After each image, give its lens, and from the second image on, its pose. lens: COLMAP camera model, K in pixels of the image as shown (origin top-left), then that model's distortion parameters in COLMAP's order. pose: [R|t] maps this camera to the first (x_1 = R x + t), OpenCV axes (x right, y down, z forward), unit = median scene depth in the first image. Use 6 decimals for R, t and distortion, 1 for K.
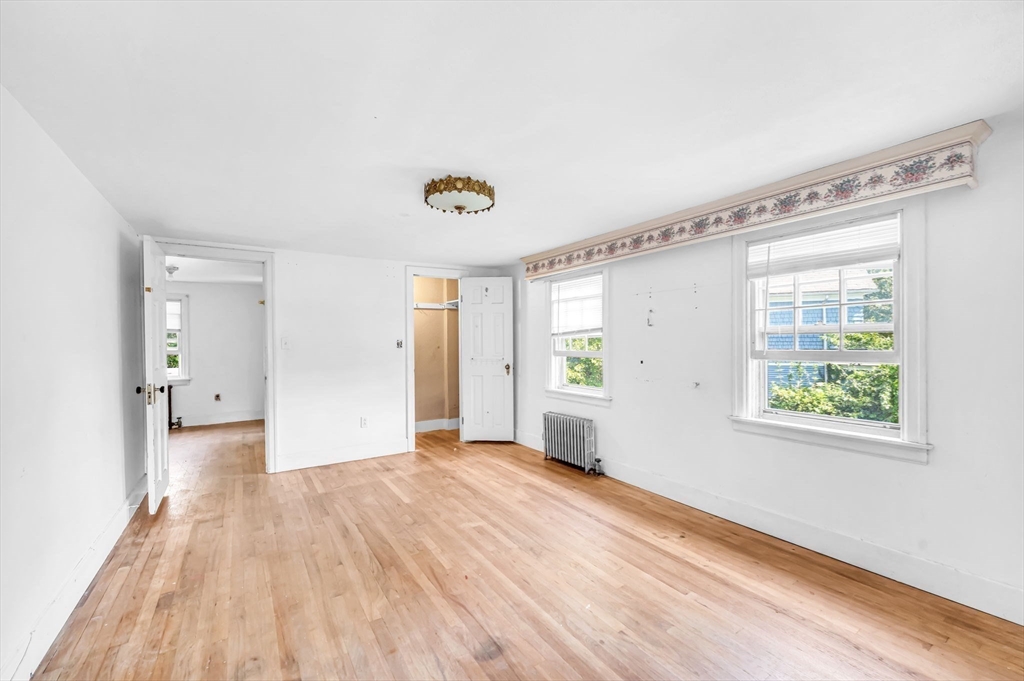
lens RADIAL K [[415.6, 0, 507.9], [0, 415.6, 341.6], [0, 0, 1]] dist [-0.000951, -0.000129]
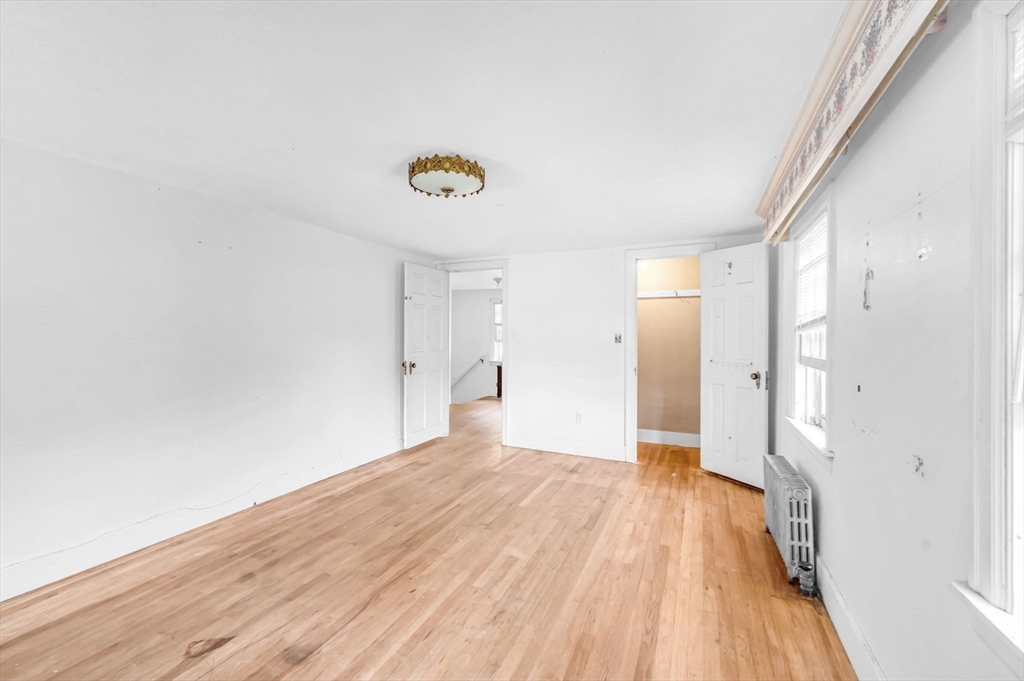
lens RADIAL K [[415.6, 0, 508.5], [0, 415.6, 335.5], [0, 0, 1]] dist [-0.000951, -0.000129]
pose [[0.532786, 0.015111, -0.846115, 0.503363], [-0.013746, 0.999863, 0.009202, -0.008029], [0.846138, 0.006728, 0.532921, 0.437650]]
